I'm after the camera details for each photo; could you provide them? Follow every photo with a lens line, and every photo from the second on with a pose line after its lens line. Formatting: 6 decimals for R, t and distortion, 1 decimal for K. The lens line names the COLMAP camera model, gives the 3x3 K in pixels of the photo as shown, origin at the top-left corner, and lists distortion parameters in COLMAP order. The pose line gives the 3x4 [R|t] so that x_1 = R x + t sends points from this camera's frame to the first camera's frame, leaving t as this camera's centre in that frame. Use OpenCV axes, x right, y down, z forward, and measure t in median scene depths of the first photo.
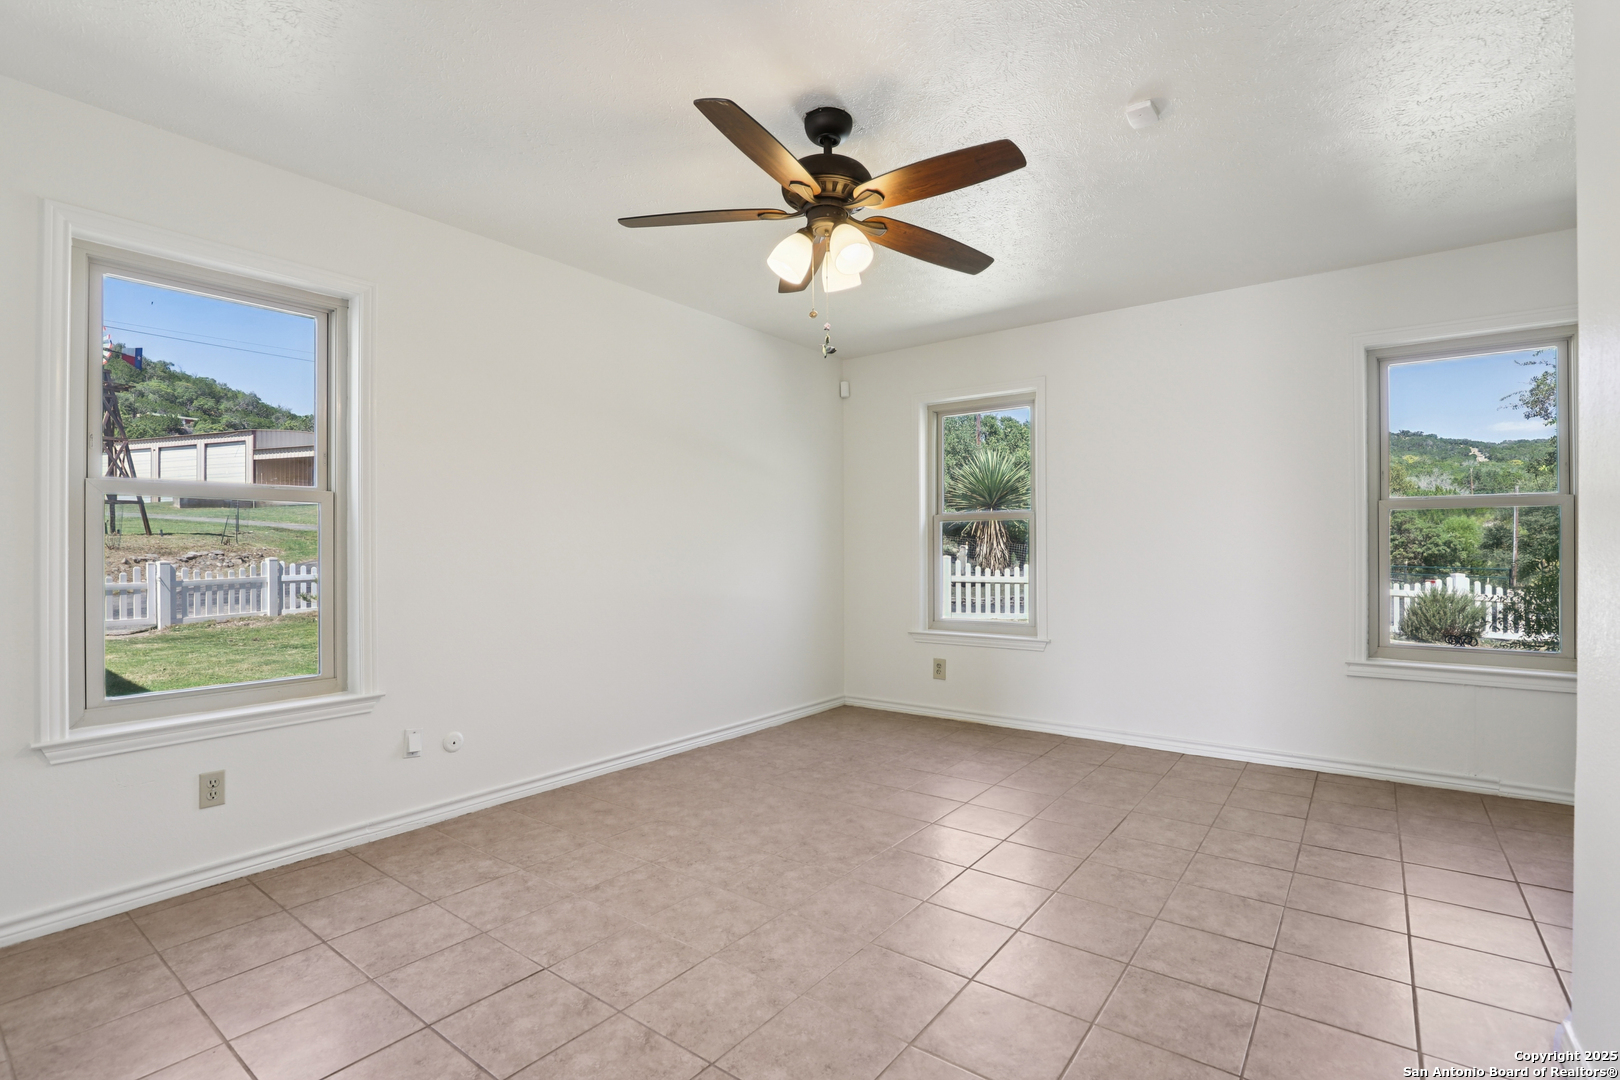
lens RADIAL K [[742.3, 0, 813.4], [0, 742.3, 545.9], [0, 0, 1]] dist [-0.023049, 0.007684]
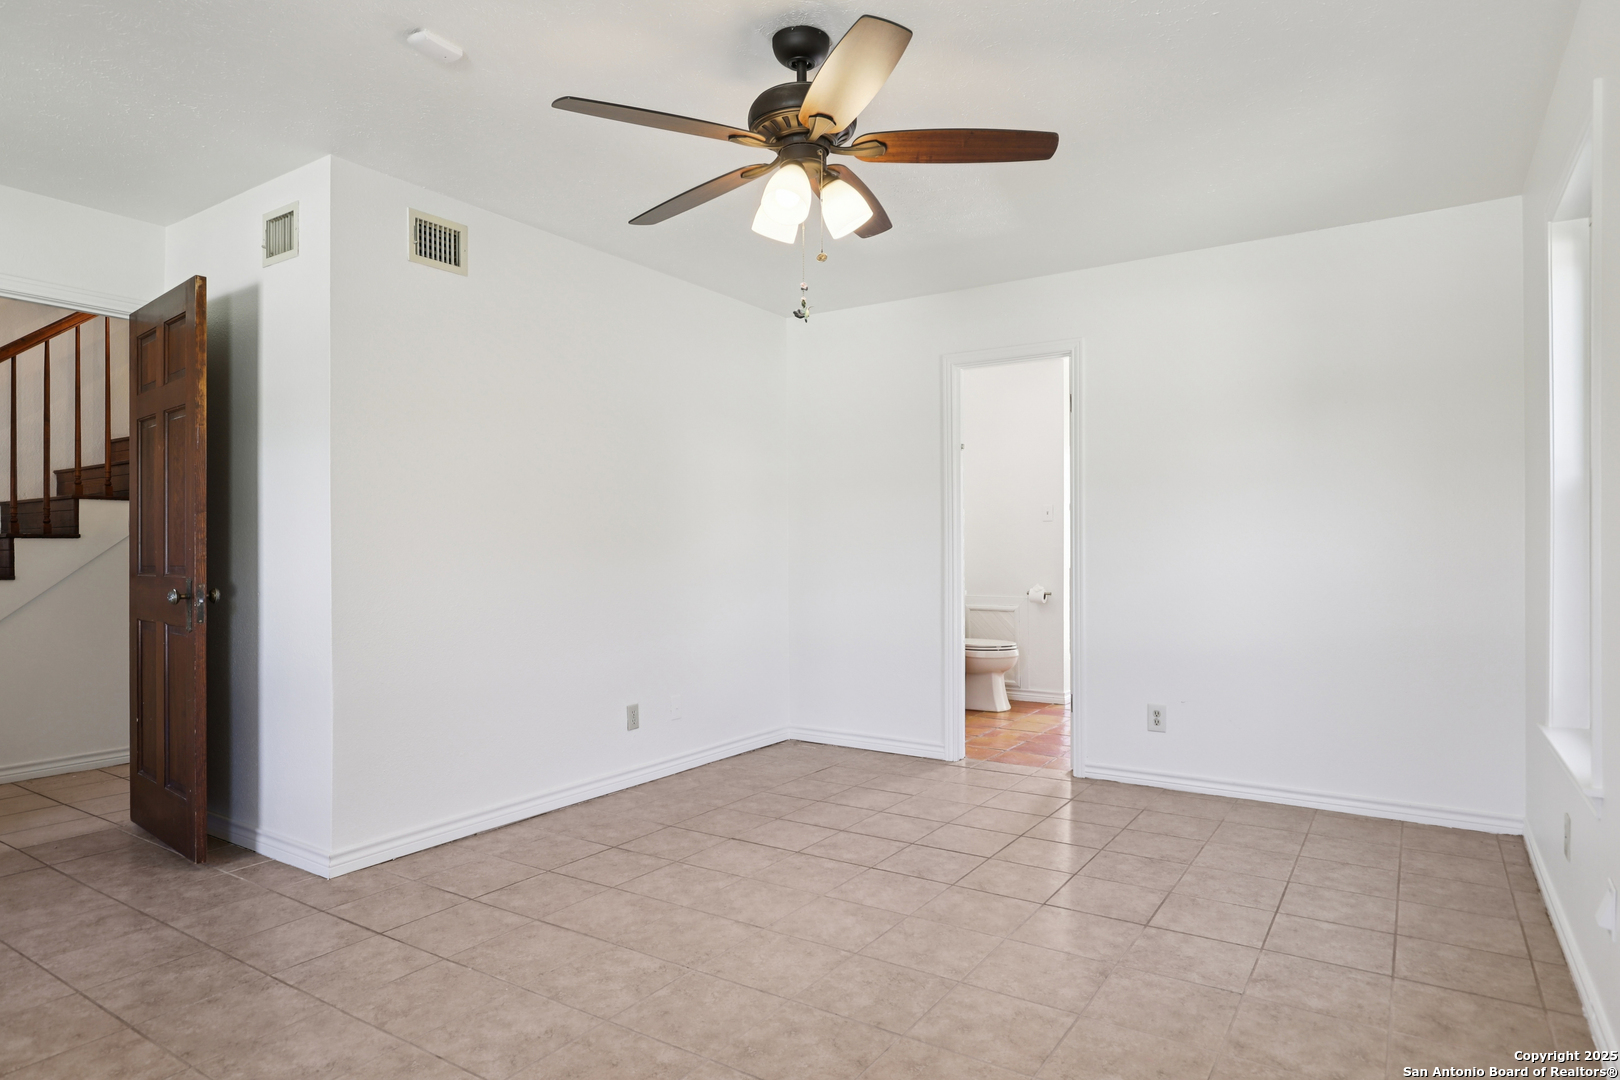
lens RADIAL K [[922.5, 0, 808.0], [0, 922.5, 546.2], [0, 0, 1]] dist [0.000055, 0.000070]
pose [[-0.997930, 0.009206, -0.063642, 0.084222], [0.009875, 0.999899, -0.010207, 0.014059], [0.063541, -0.010814, -0.997921, 2.083084]]
